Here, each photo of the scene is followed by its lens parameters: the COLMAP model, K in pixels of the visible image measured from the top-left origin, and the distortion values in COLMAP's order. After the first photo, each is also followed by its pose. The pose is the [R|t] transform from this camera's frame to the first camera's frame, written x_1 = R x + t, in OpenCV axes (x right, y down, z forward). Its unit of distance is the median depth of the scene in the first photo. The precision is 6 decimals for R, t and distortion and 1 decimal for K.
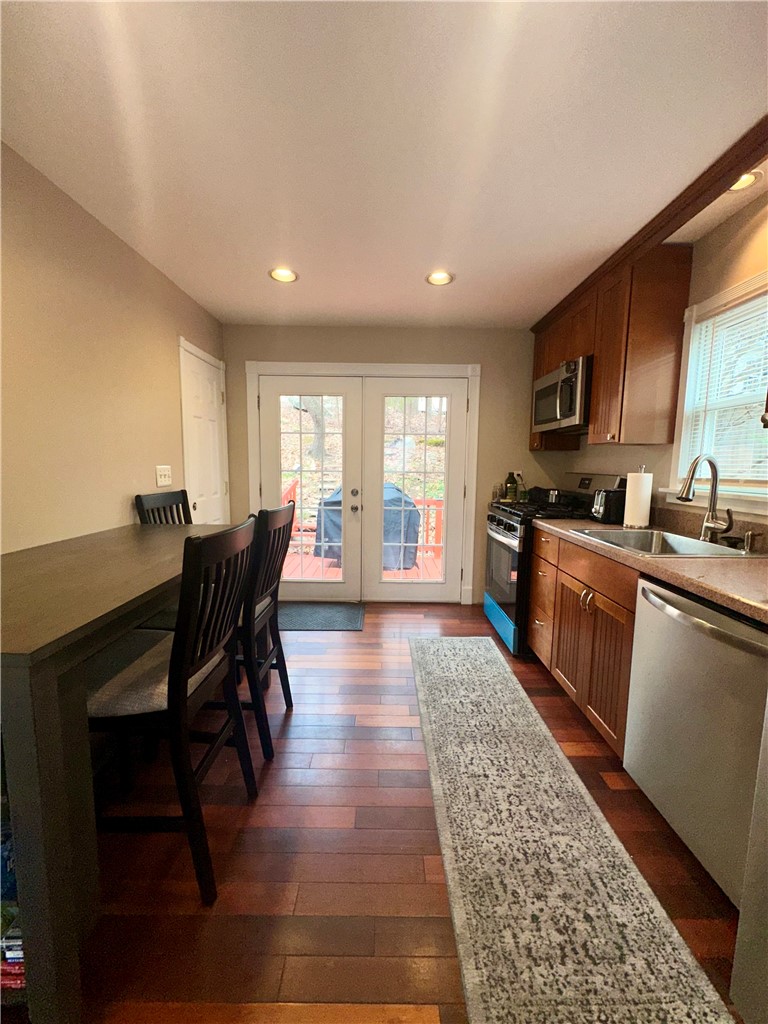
lens RADIAL K [[404.9, 0, 384.0], [0, 404.9, 512.0], [0, 0, 1]] dist [0.000541, -0.000053]
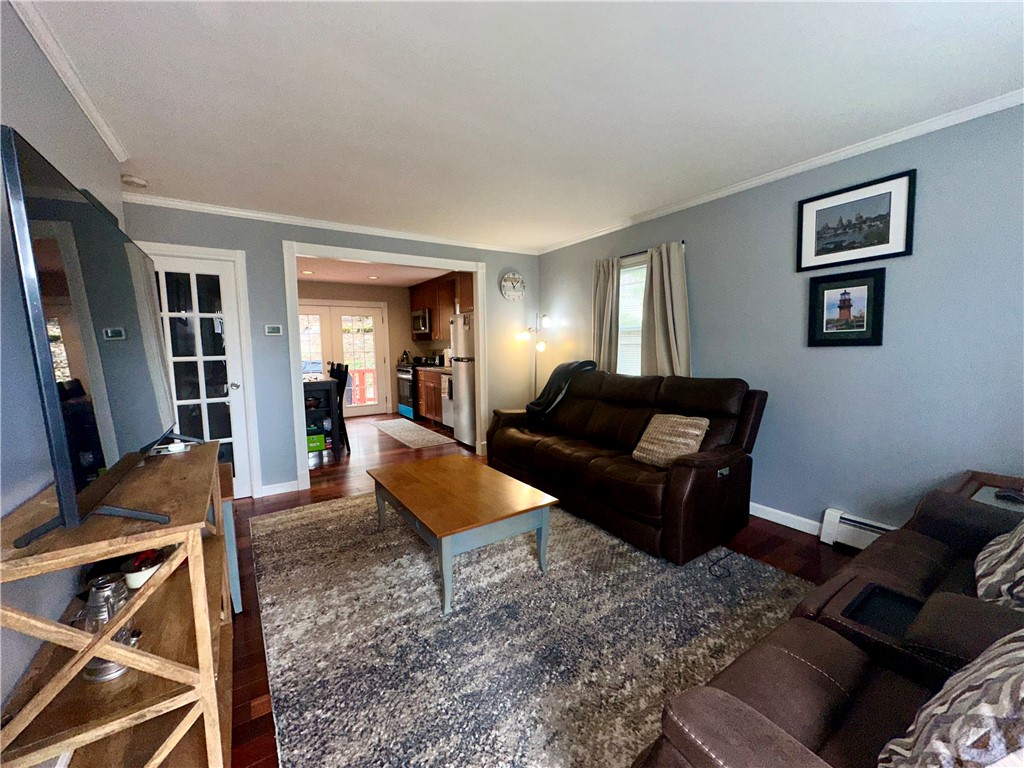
lens RADIAL K [[404.9, 0, 512.0], [0, 404.9, 384.0], [0, 0, 1]] dist [0.000541, -0.000053]
pose [[0.833811, -0.076085, 0.546782, -0.580277], [0.088067, 0.996105, 0.004311, 0.174205], [-0.544981, 0.044559, 0.837264, -1.602347]]
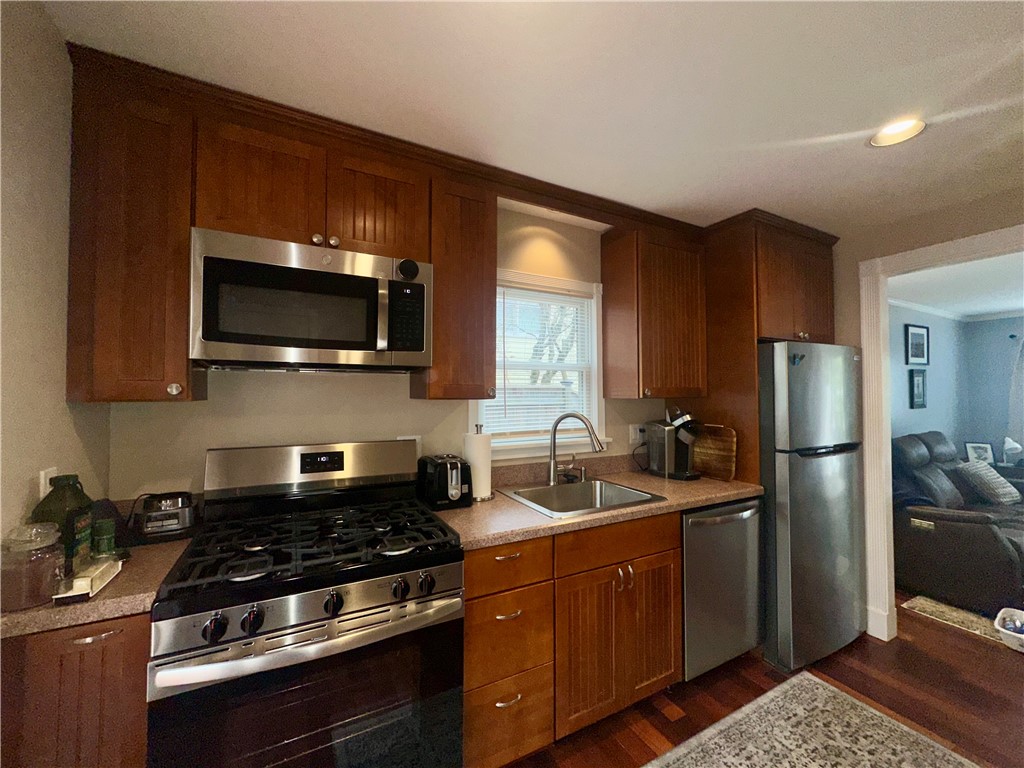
lens RADIAL K [[404.9, 0, 512.0], [0, 404.9, 384.0], [0, 0, 1]] dist [0.000541, -0.000053]
pose [[-0.464012, 0.018742, 0.885631, -0.136241], [0.101950, 0.994263, 0.032374, -0.186828], [-0.879943, 0.105312, -0.463260, 1.149938]]
